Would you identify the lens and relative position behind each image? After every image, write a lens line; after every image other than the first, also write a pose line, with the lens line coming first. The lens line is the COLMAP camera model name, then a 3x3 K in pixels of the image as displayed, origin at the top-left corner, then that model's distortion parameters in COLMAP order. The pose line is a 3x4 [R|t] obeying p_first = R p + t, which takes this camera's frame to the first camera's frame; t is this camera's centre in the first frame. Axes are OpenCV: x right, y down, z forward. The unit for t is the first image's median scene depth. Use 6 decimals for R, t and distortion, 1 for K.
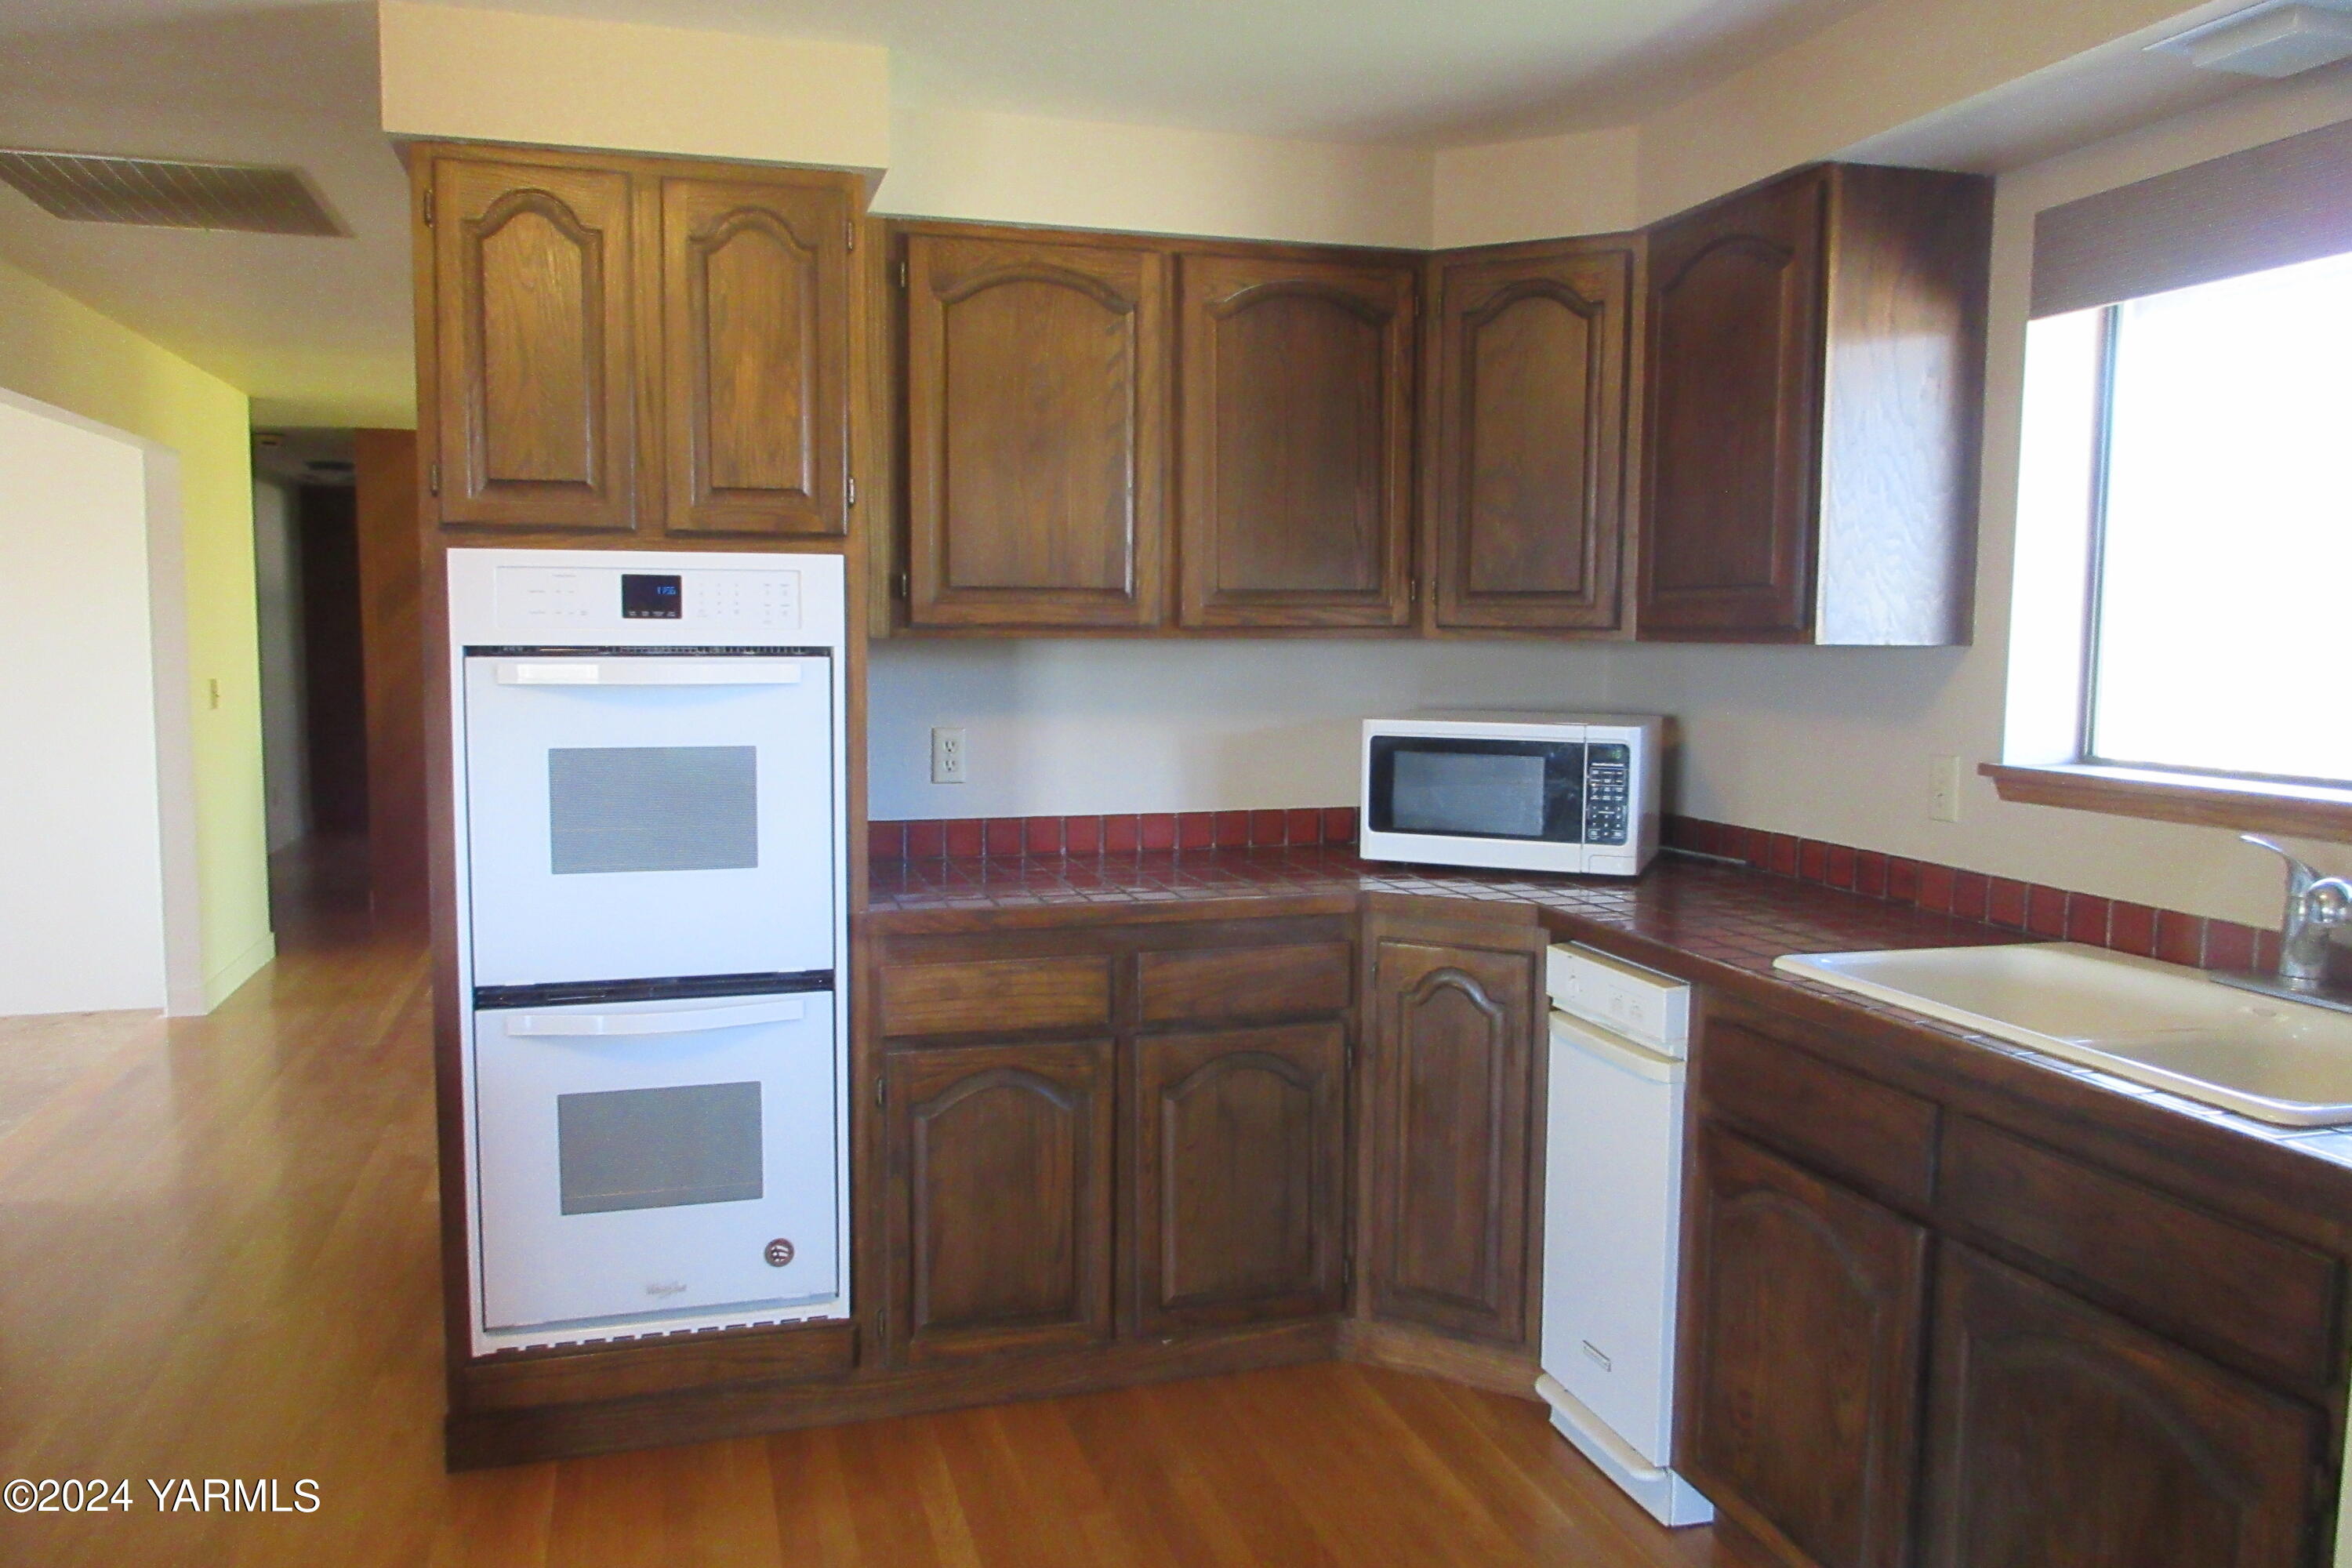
lens RADIAL K [[1744.0, 0, 1170.5], [0, 1744.0, 777.0], [0, 0, 1]] dist [0.005156, -0.000809]
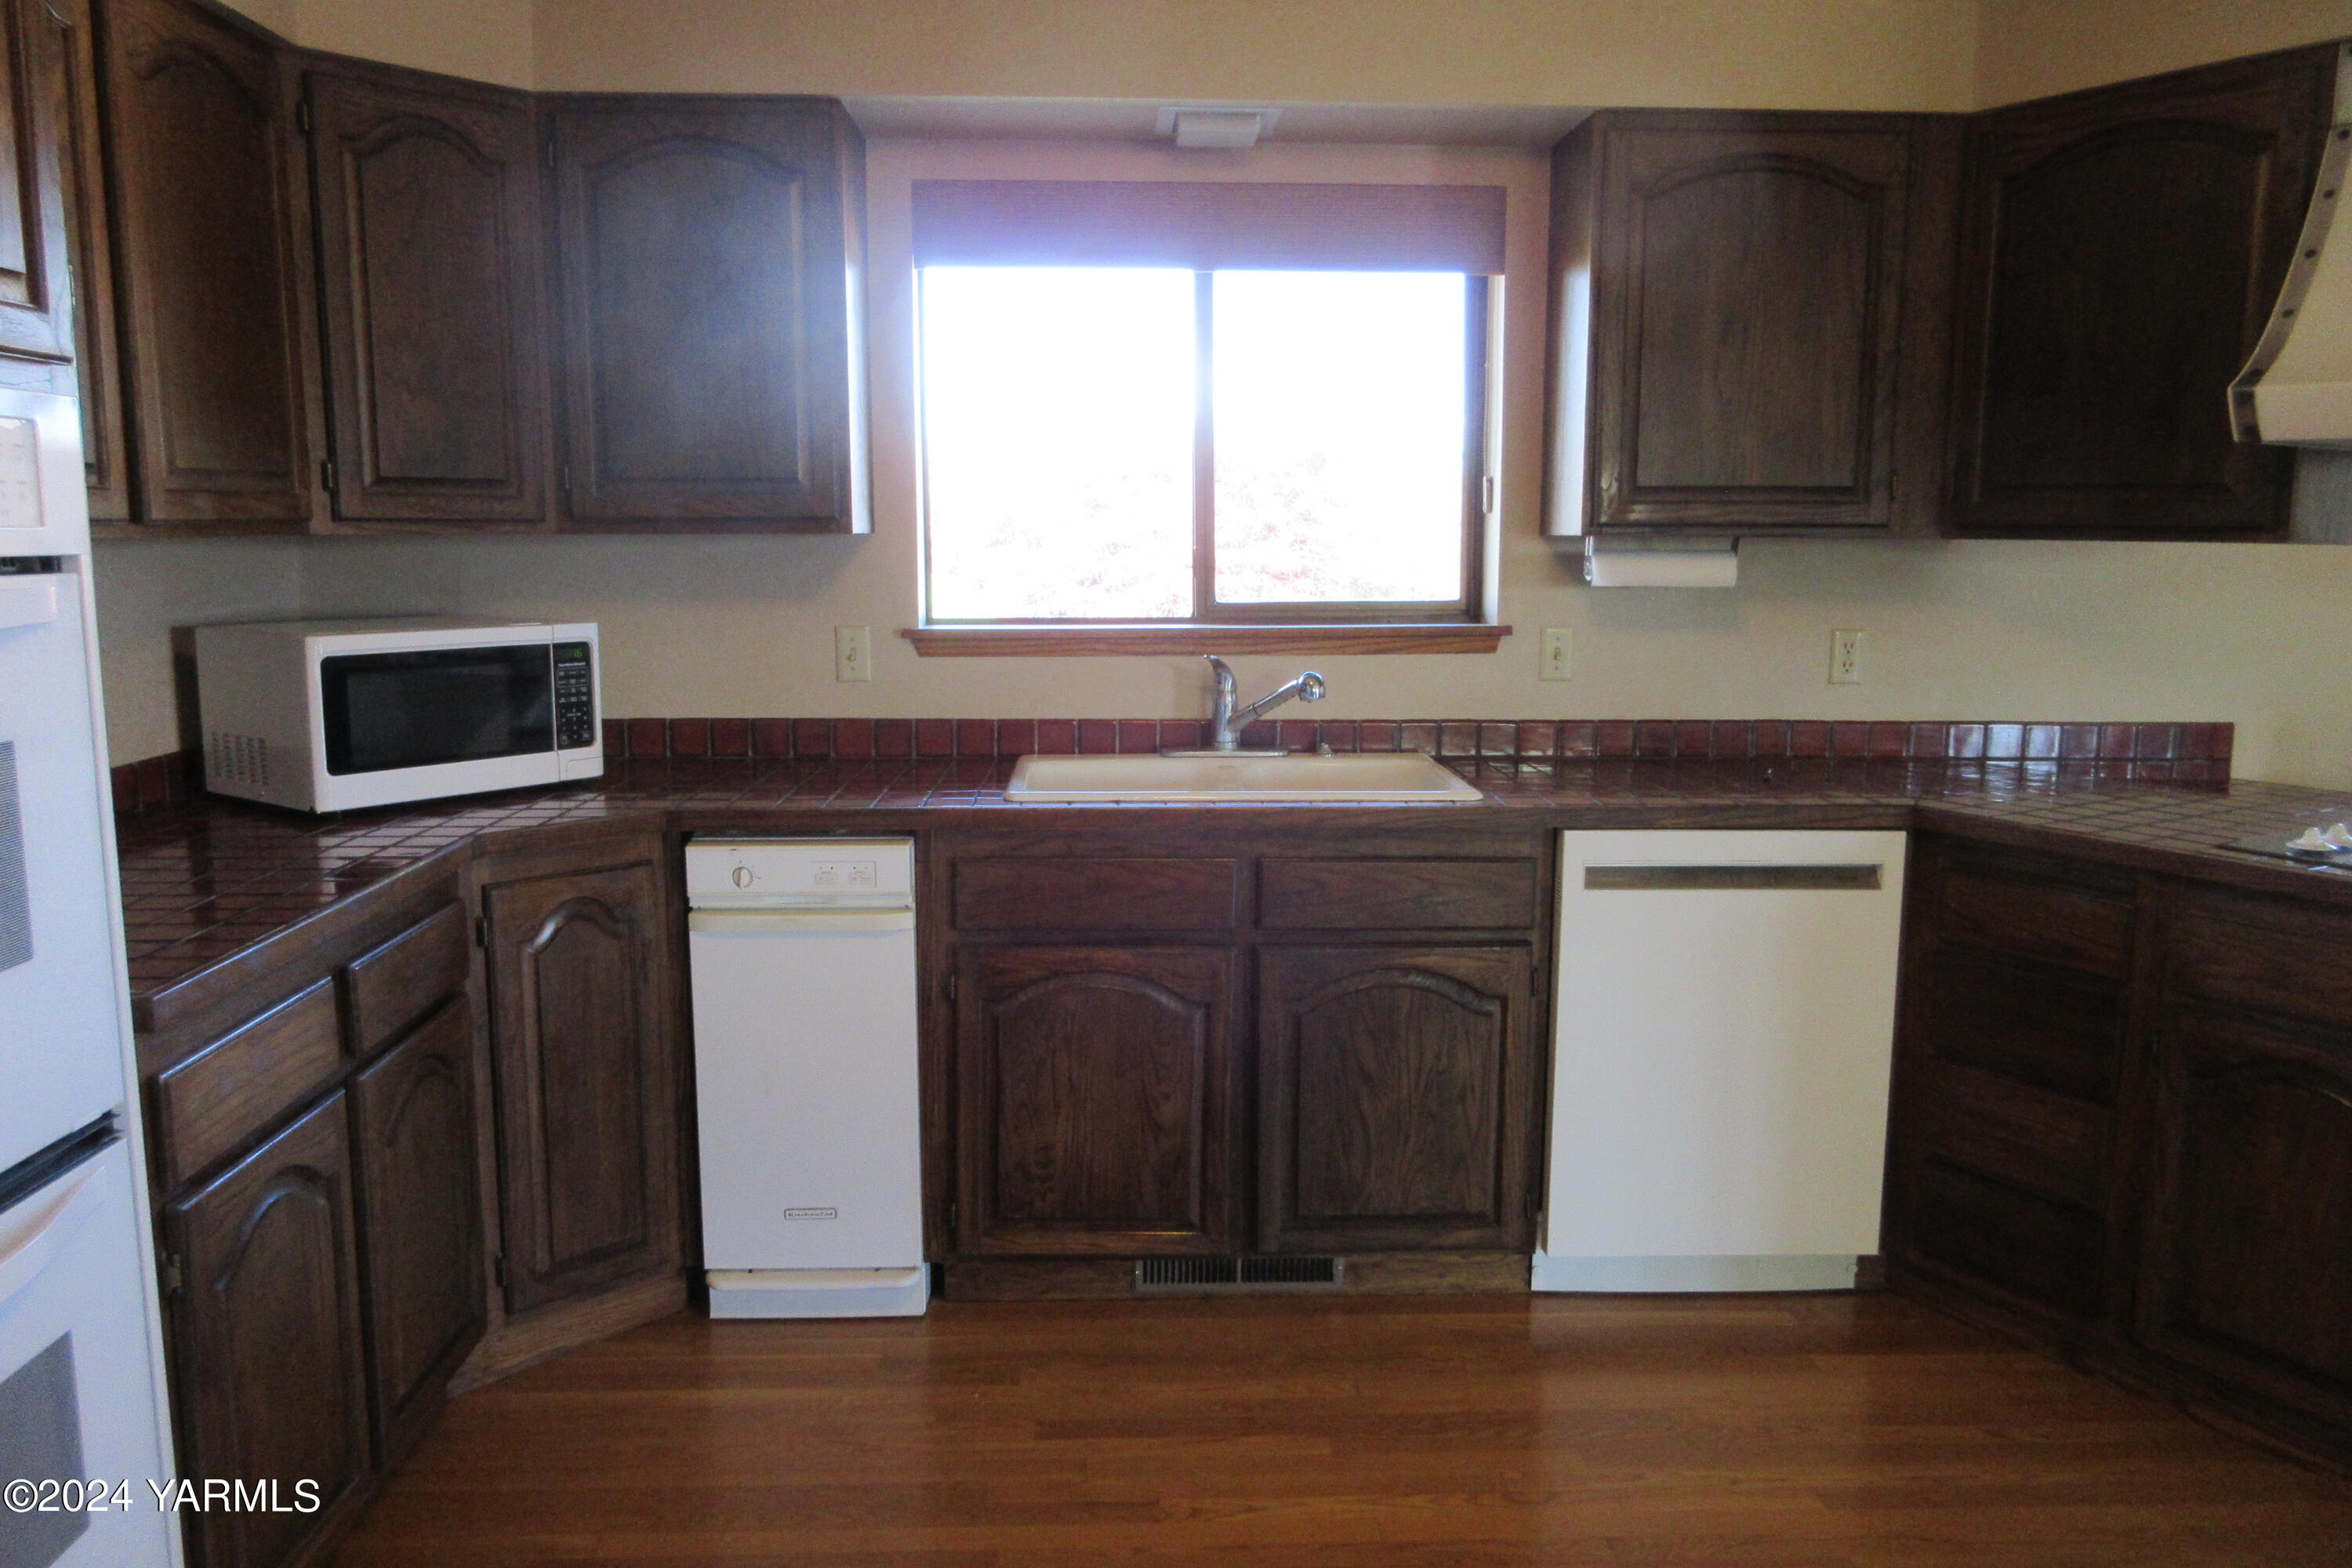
lens RADIAL K [[1744.0, 0, 1168.4], [0, 1744.0, 787.0], [0, 0, 1]] dist [0.005156, -0.000809]
pose [[0.256204, -0.153627, 0.954337, -0.628788], [0.088437, 0.986874, 0.135123, -0.043895], [-0.962569, 0.049780, 0.266427, 0.467899]]
